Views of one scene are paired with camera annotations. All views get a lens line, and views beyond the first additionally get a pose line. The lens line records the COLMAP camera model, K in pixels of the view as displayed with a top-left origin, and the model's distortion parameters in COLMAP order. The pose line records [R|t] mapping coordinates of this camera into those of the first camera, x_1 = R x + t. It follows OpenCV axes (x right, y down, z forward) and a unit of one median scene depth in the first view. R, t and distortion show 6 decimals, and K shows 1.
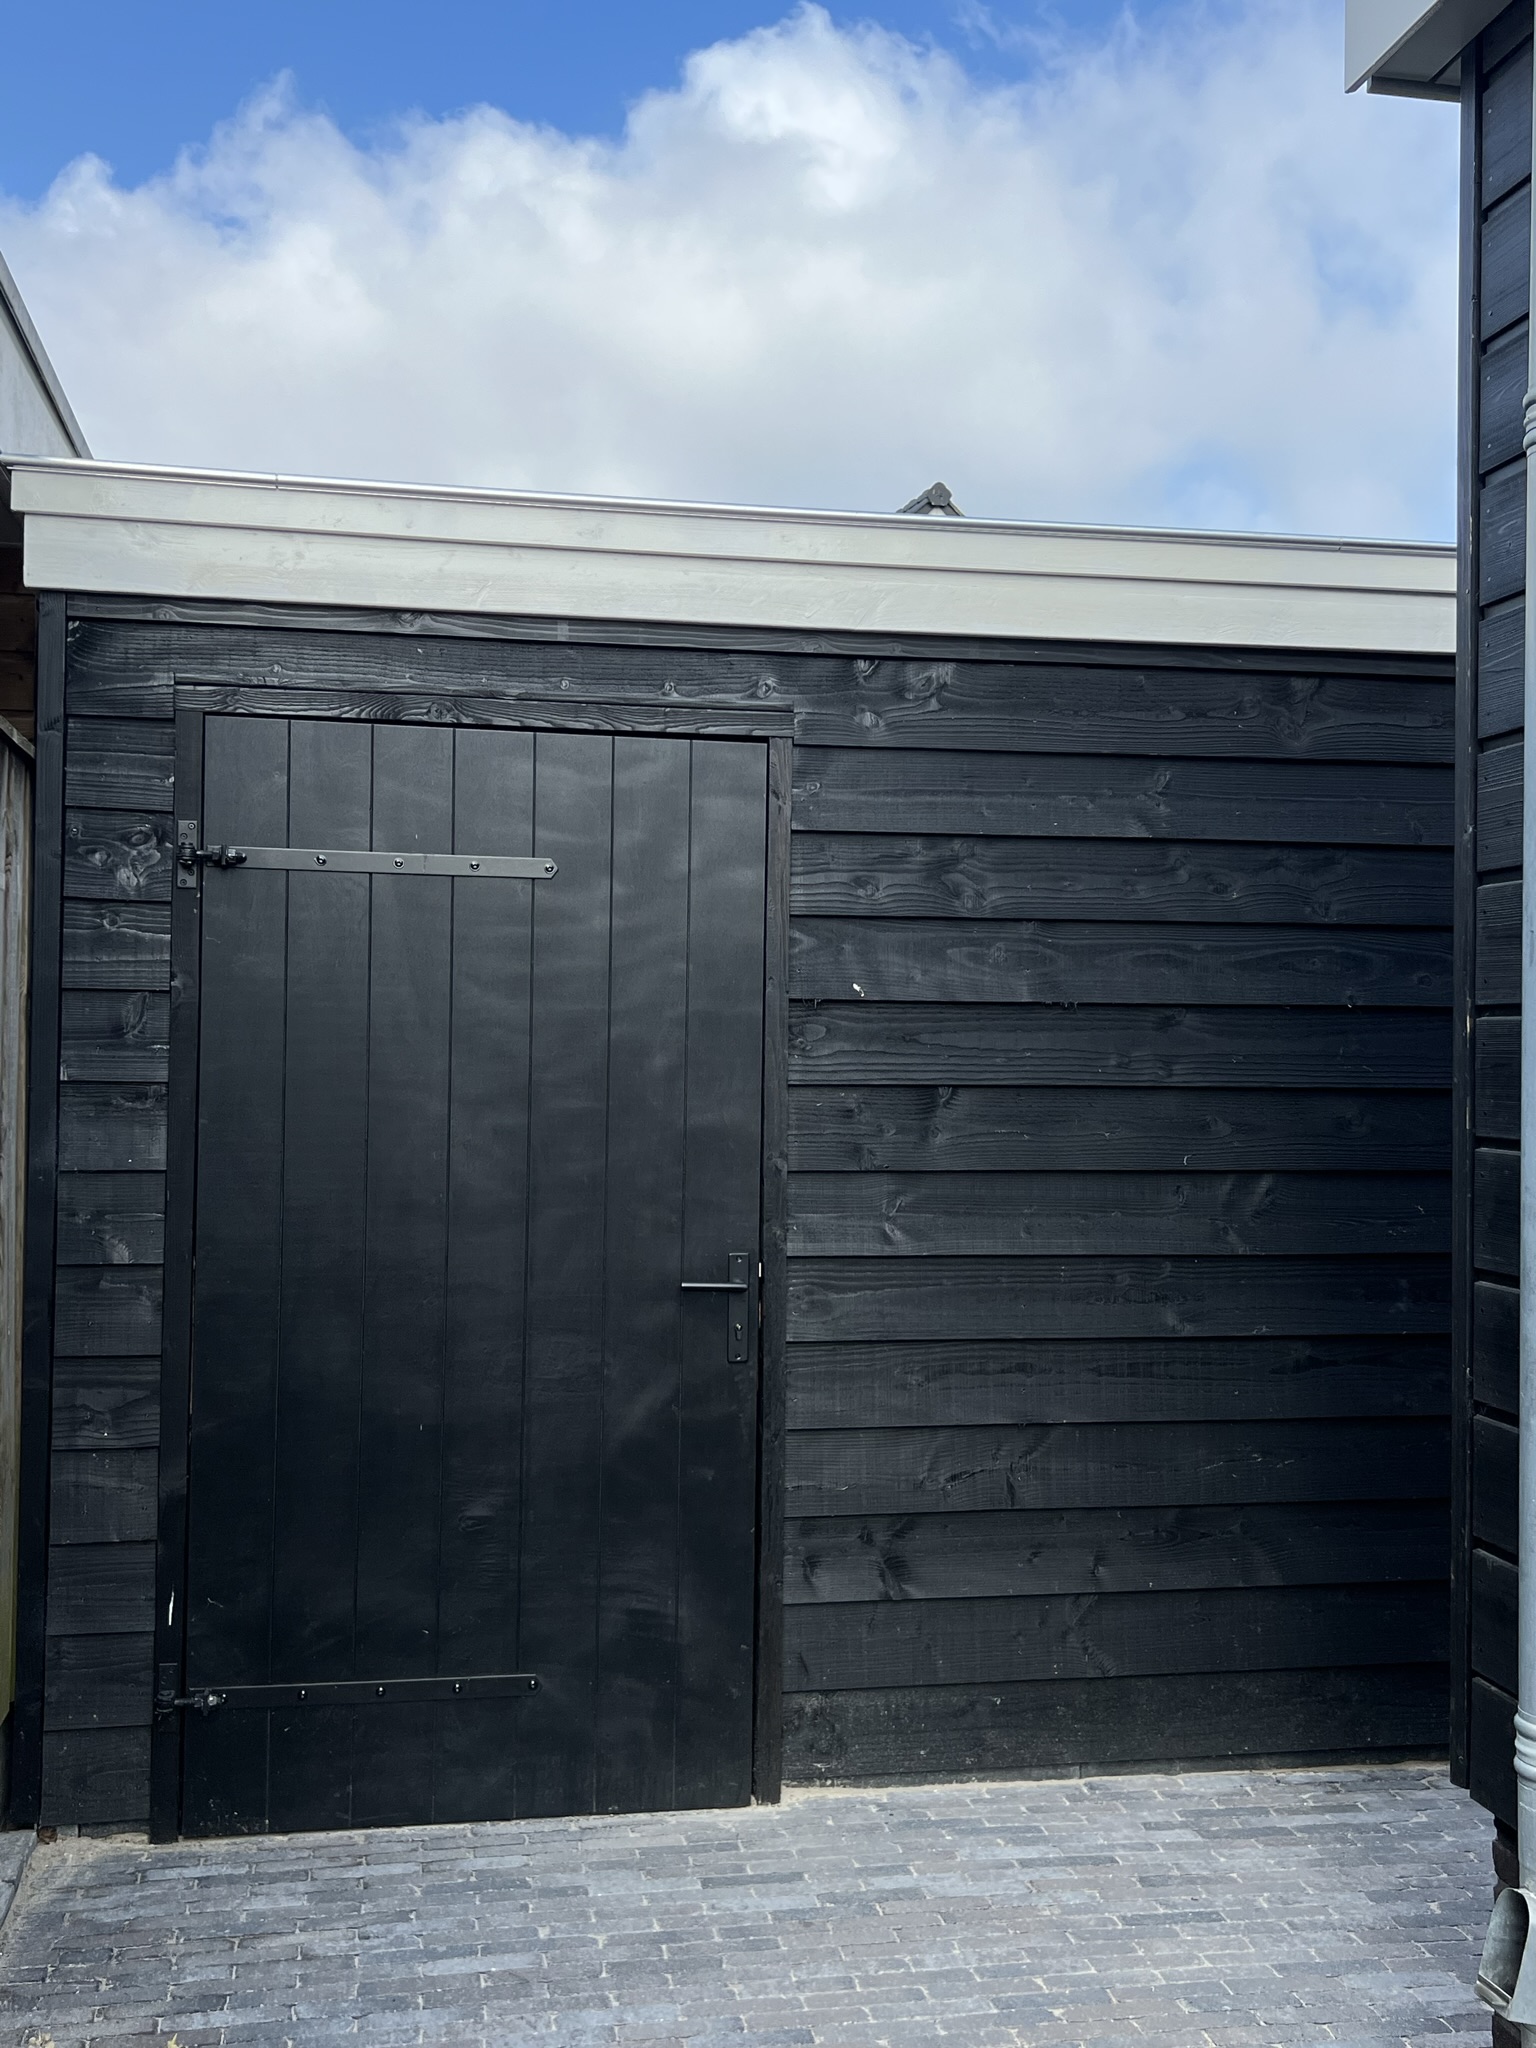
lens RADIAL K [[1912.7, 0, 768.0], [0, 1912.7, 1024.0], [0, 0, 1]] dist [0.005301, 0.004236]
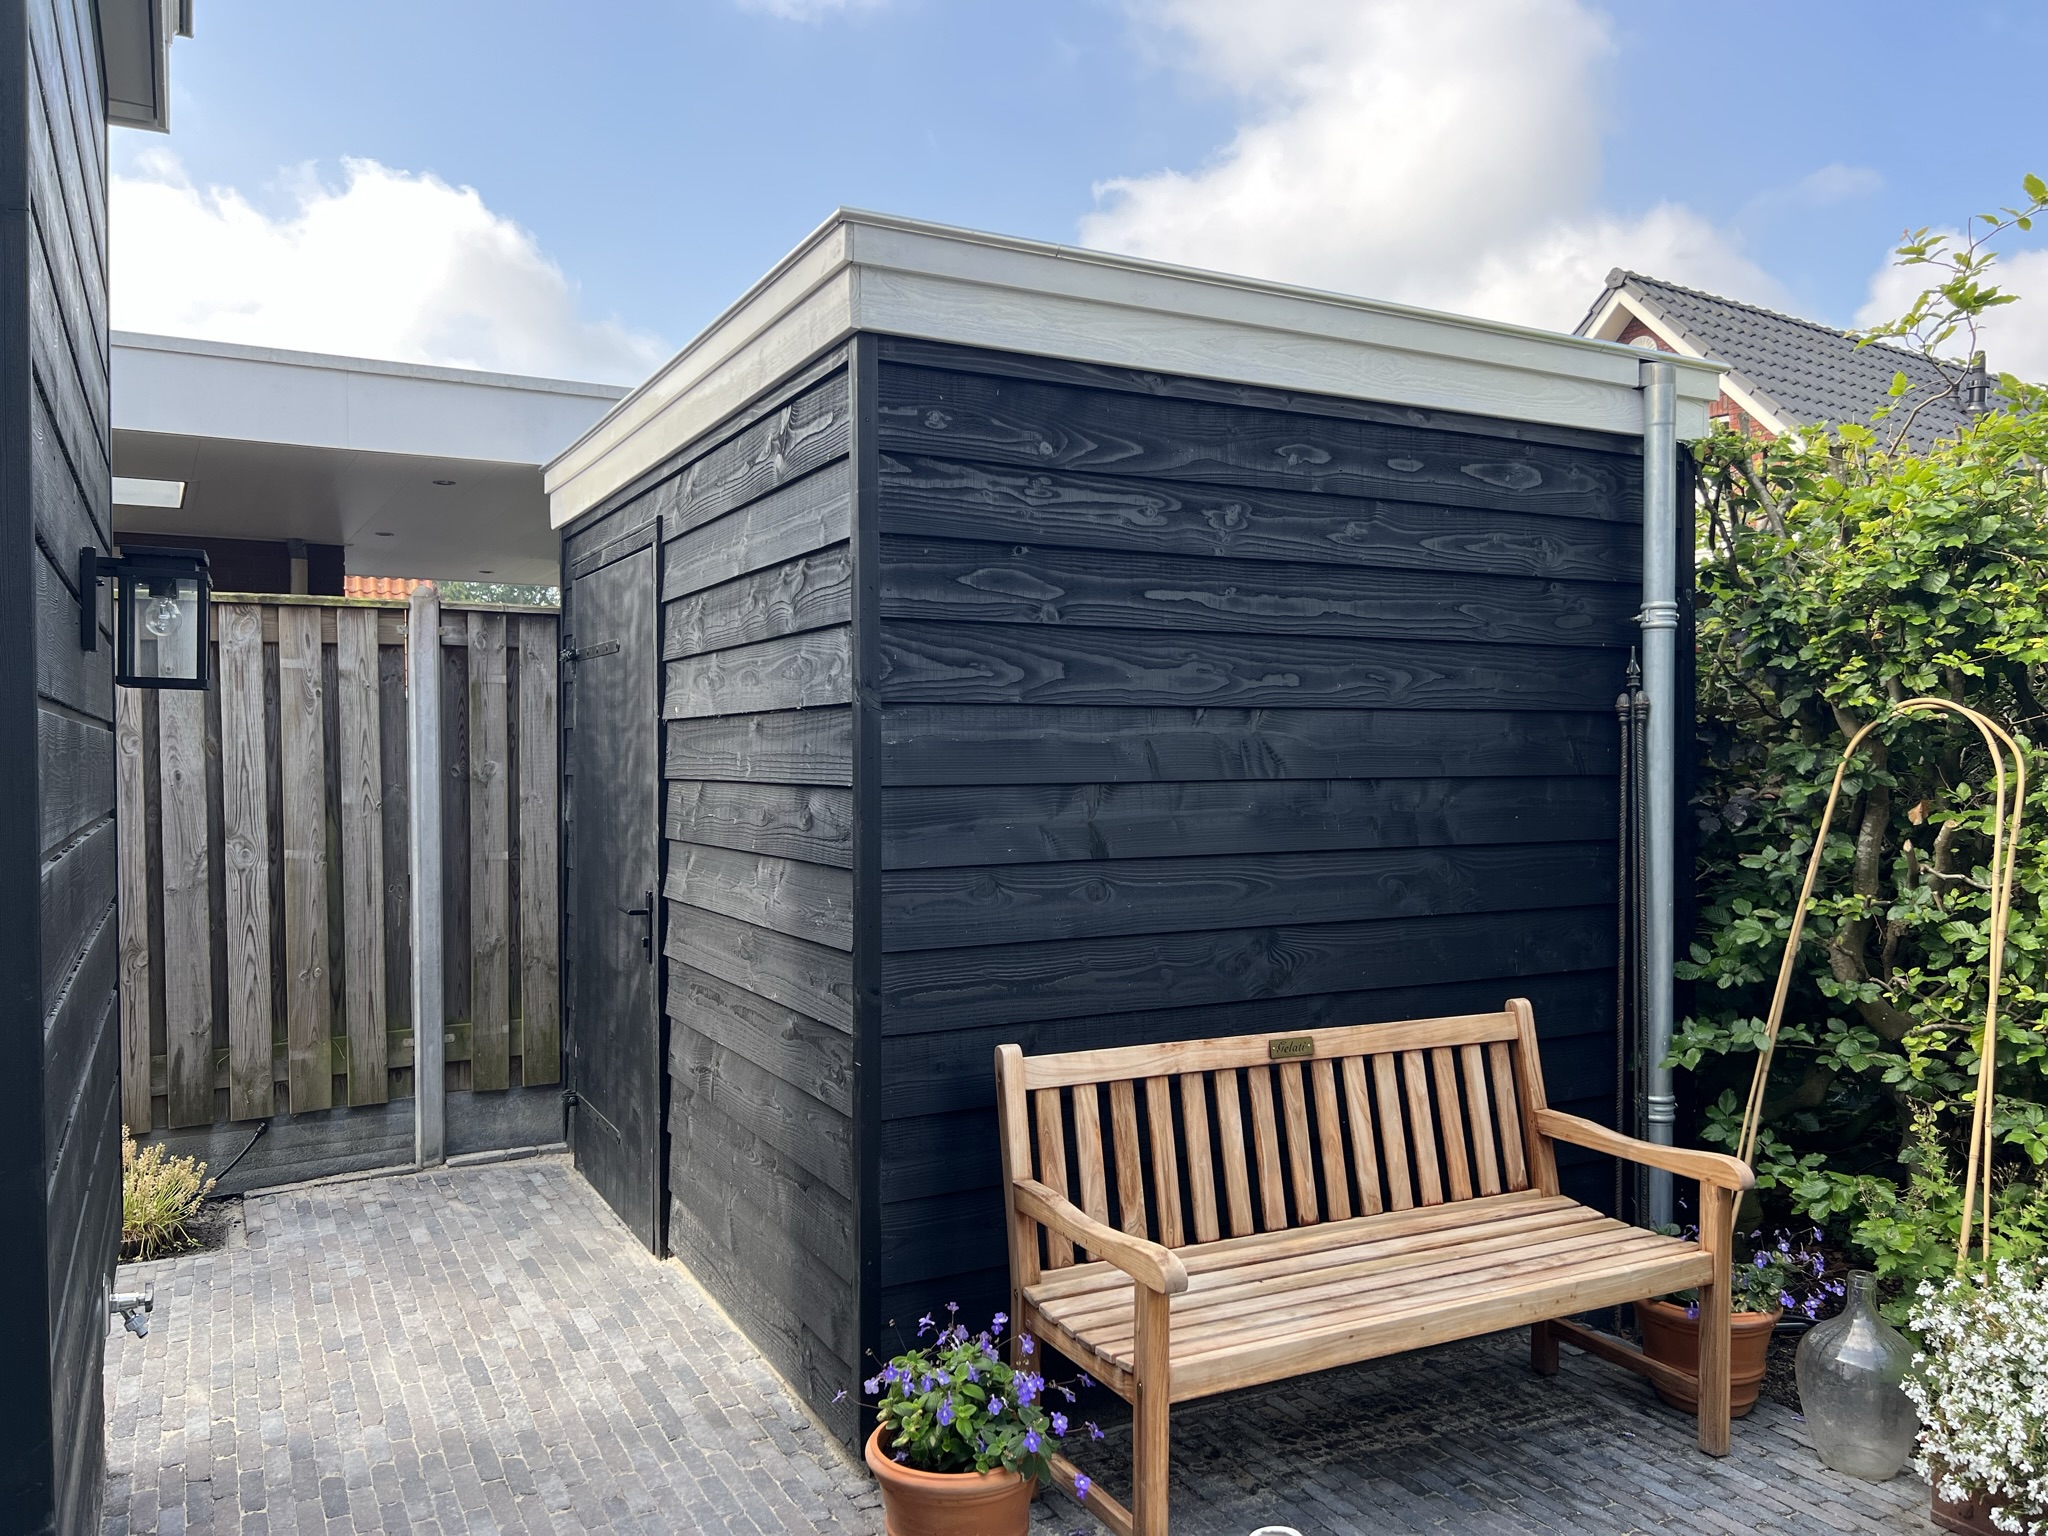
lens RADIAL K [[1553.7, 0, 1028.6], [0, 1553.7, 757.3], [0, 0, 1]] dist [0.040172, -0.035069]
pose [[0.292979, -0.014406, -0.956010, 1.368838], [0.029312, 0.999552, -0.006079, 0.039924], [0.955670, -0.026241, 0.293269, 1.023192]]
